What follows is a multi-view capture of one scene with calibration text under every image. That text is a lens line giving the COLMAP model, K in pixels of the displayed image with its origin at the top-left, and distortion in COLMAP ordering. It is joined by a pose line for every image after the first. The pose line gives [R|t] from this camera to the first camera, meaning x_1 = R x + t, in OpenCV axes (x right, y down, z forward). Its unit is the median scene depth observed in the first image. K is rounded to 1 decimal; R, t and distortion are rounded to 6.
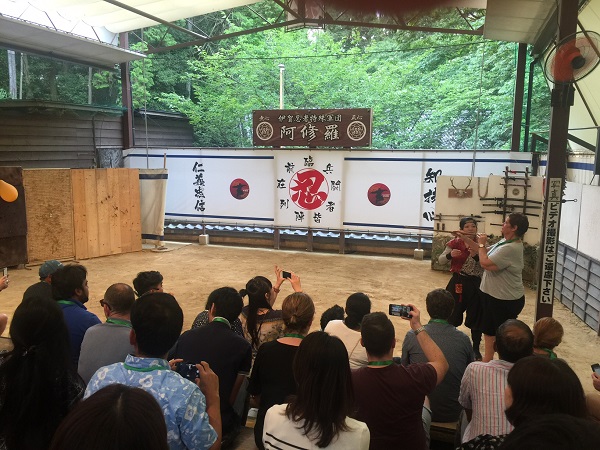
lens RADIAL K [[515.2, 0, 300.0], [0, 515.2, 225.0], [0, 0, 1]] dist [0.117709, -0.140992]
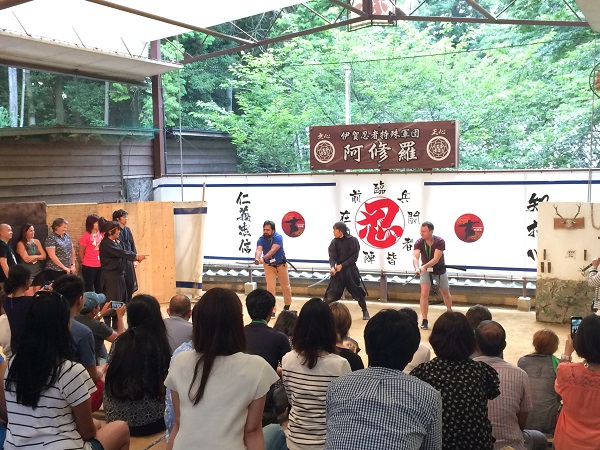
lens RADIAL K [[764.6, 0, 298.8], [0, 764.6, 239.3], [0, 0, 1]] dist [0.131210, 0.003061]
pose [[0.992920, -0.014449, -0.117906, 0.030685], [0.007923, 0.998420, -0.055629, 0.020099], [0.118523, 0.054301, 0.991465, -0.176095]]
